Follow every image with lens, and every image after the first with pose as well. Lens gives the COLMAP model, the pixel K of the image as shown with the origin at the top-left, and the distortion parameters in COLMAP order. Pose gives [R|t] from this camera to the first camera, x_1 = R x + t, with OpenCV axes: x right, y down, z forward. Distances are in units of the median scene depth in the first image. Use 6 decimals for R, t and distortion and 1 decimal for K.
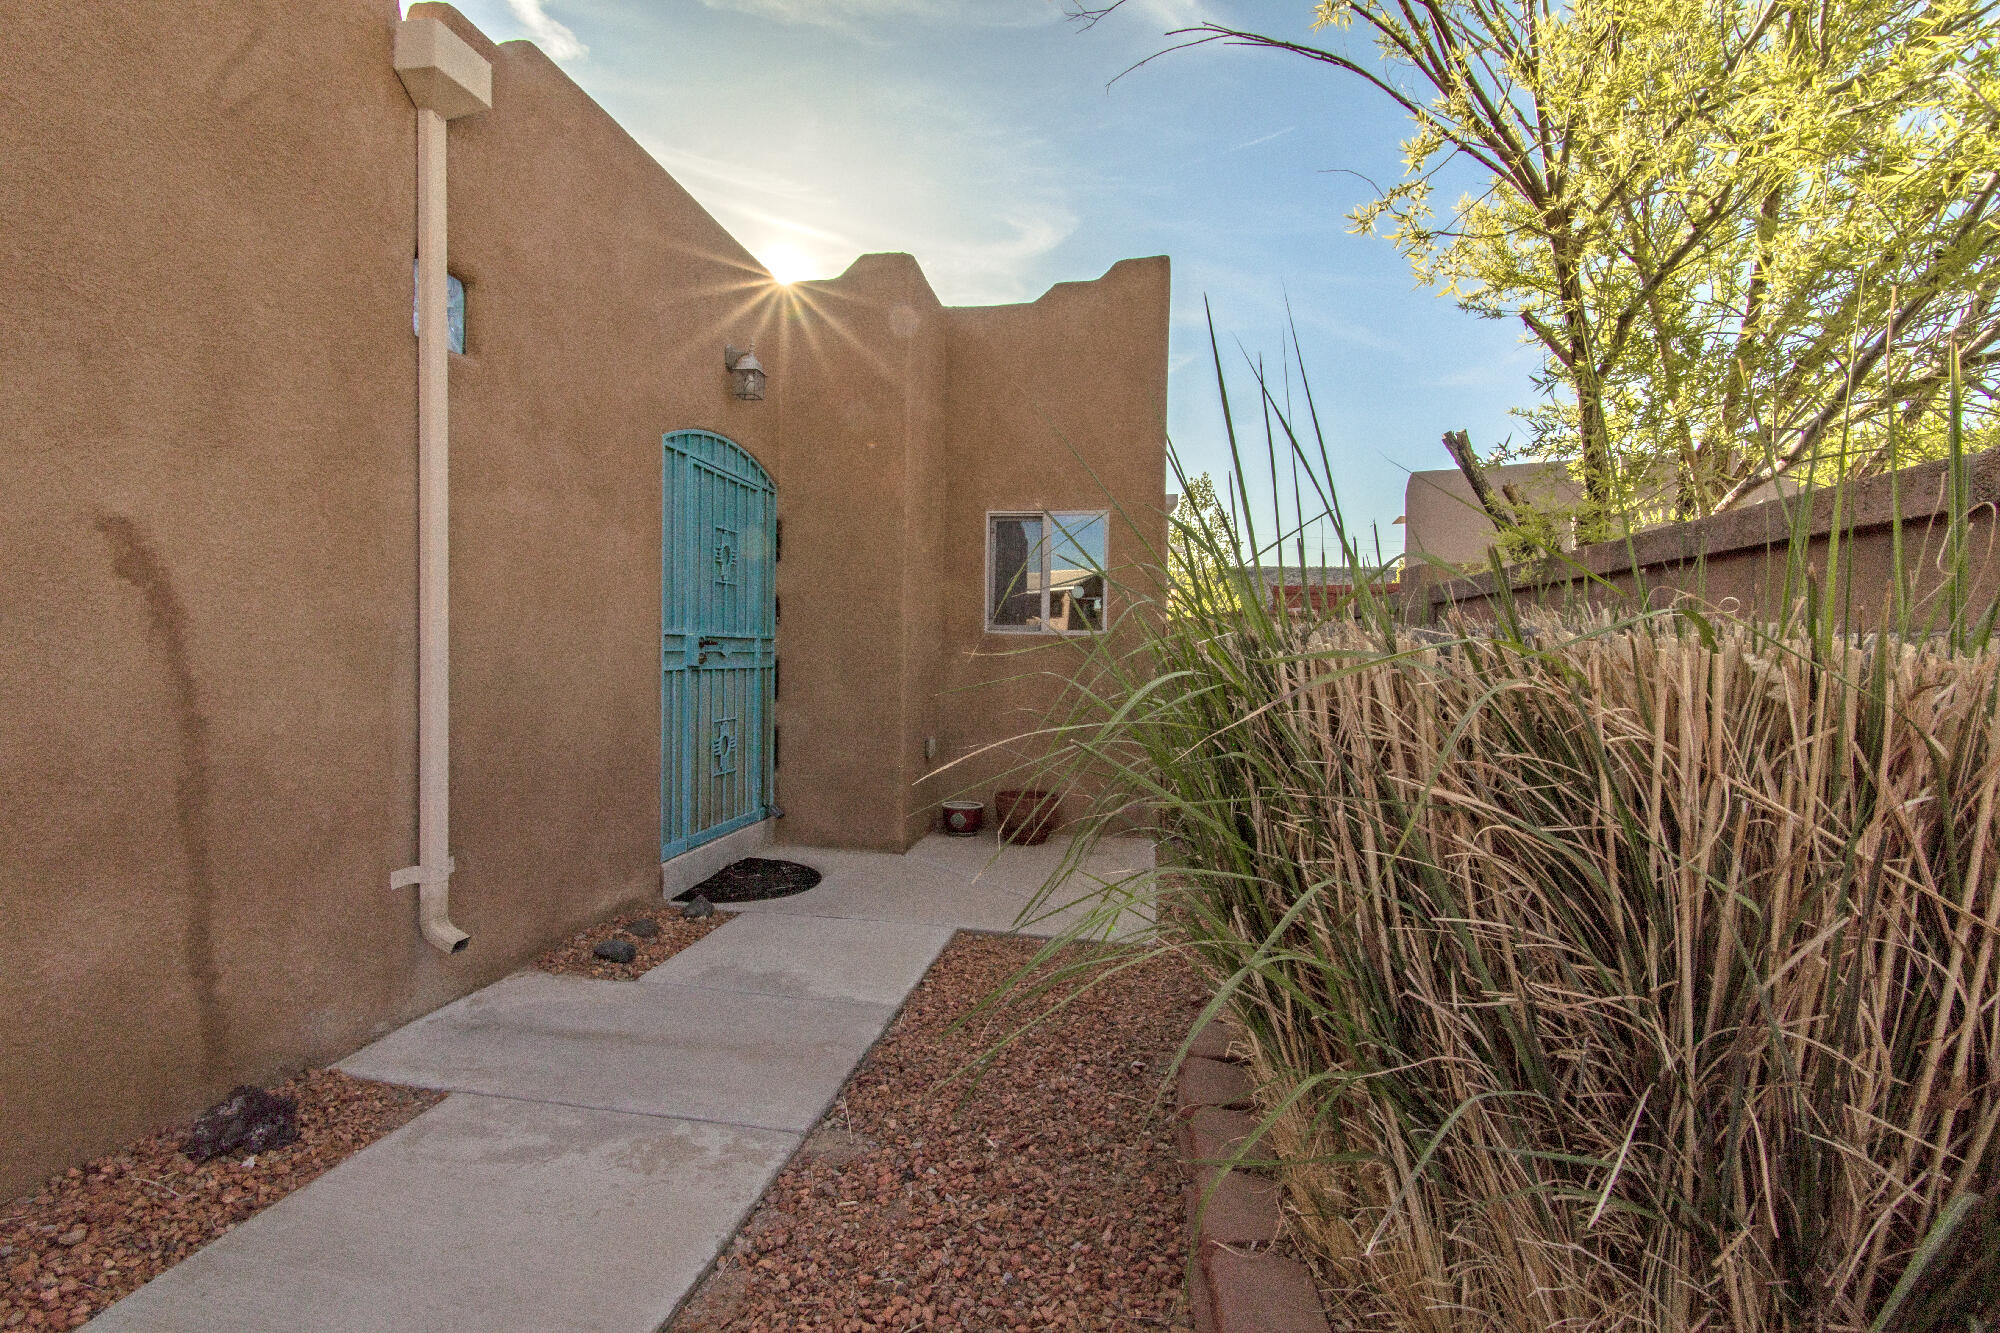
lens RADIAL K [[948.5, 0, 997.6], [0, 948.5, 671.8], [0, 0, 1]] dist [0.012333, -0.006101]
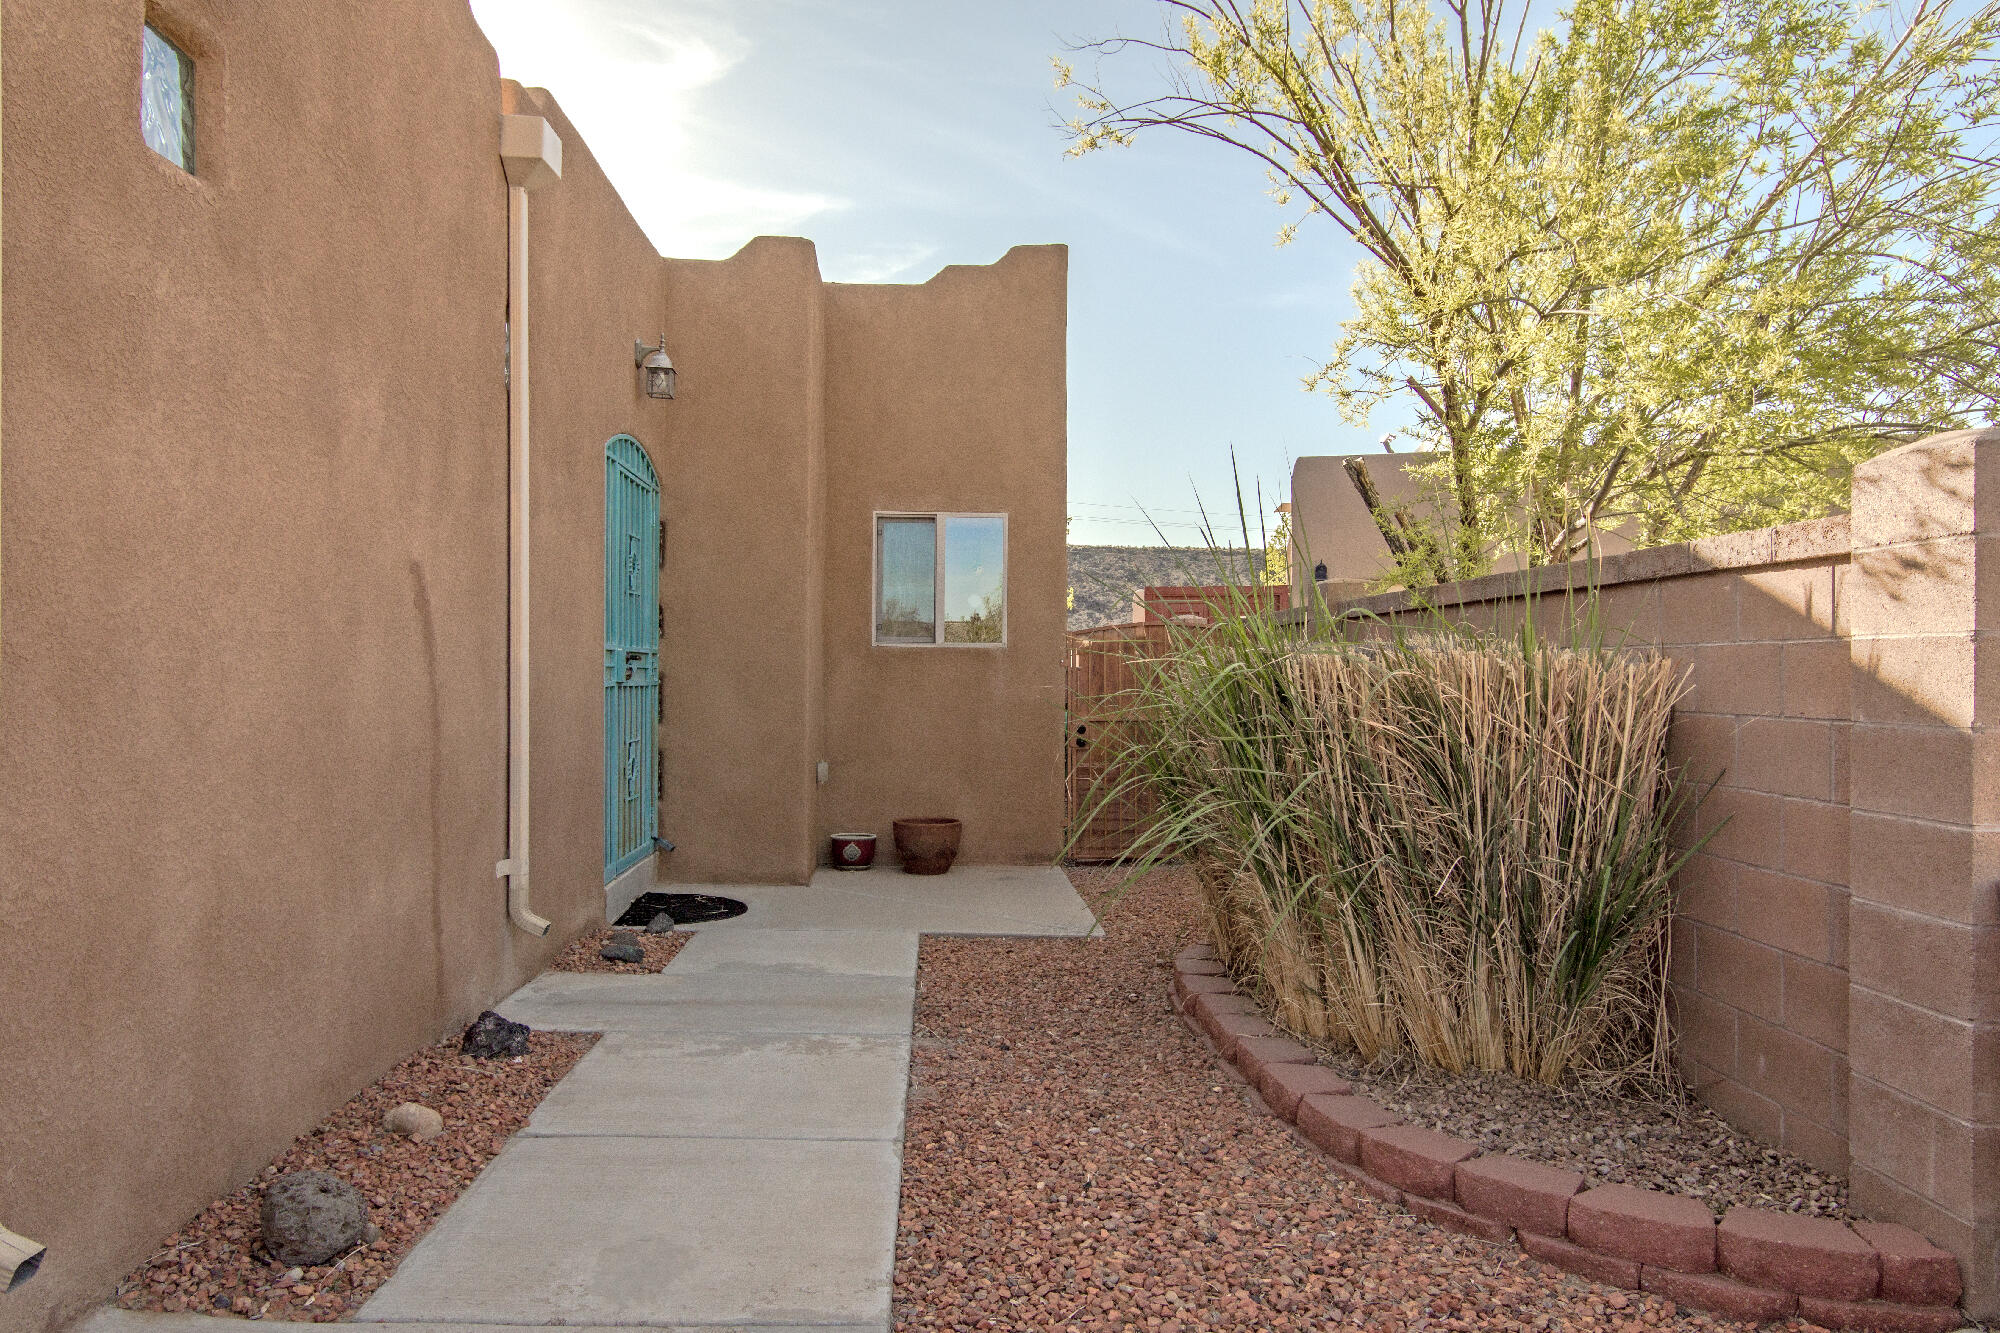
lens RADIAL K [[1450.0, 0, 1002.6], [0, 1450.0, 667.8], [0, 0, 1]] dist [0.033969, -0.003234]
pose [[0.975233, -0.007147, 0.221063, -0.387926], [0.012171, 0.999698, -0.021372, 0.021986], [-0.220843, 0.023533, 0.975025, -0.727747]]
